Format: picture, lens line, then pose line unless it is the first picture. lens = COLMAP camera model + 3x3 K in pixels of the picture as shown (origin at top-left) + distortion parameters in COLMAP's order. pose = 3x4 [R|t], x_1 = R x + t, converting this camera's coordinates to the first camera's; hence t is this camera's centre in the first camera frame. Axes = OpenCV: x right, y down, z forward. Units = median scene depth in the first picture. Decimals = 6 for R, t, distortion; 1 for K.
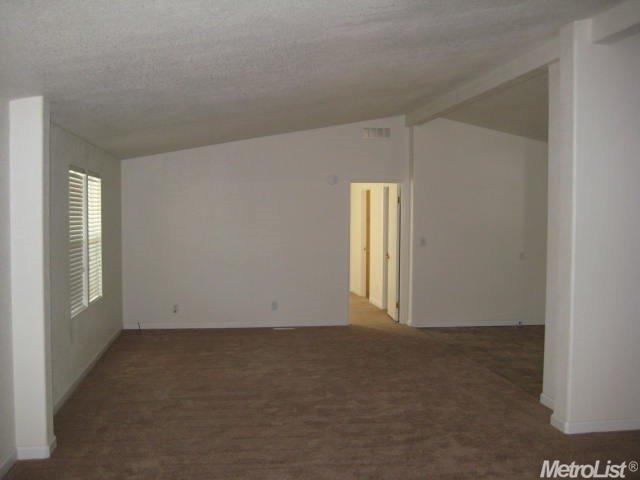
lens RADIAL K [[675.9, 0, 318.8], [0, 675.9, 242.9], [0, 0, 1]] dist [-0.093420, 0.000000]
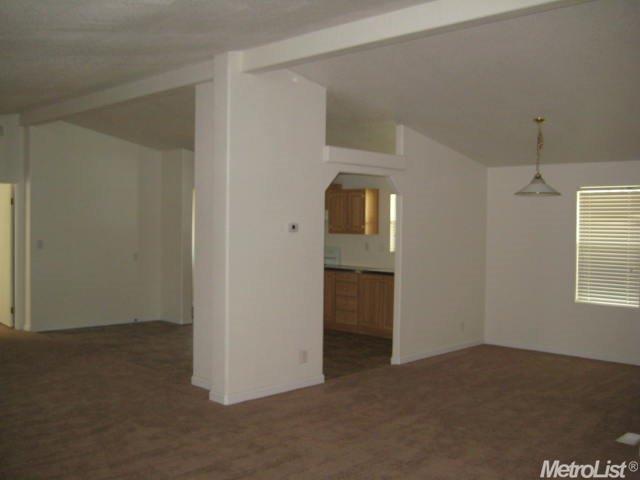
lens RADIAL K [[675.9, 0, 323.0], [0, 675.9, 237.4], [0, 0, 1]] dist [-0.093420, 0.000000]
pose [[0.794033, -0.007123, 0.607833, -0.174505], [0.016336, 0.999820, -0.009623, 0.007206], [-0.607655, 0.017571, 0.794007, -0.036001]]
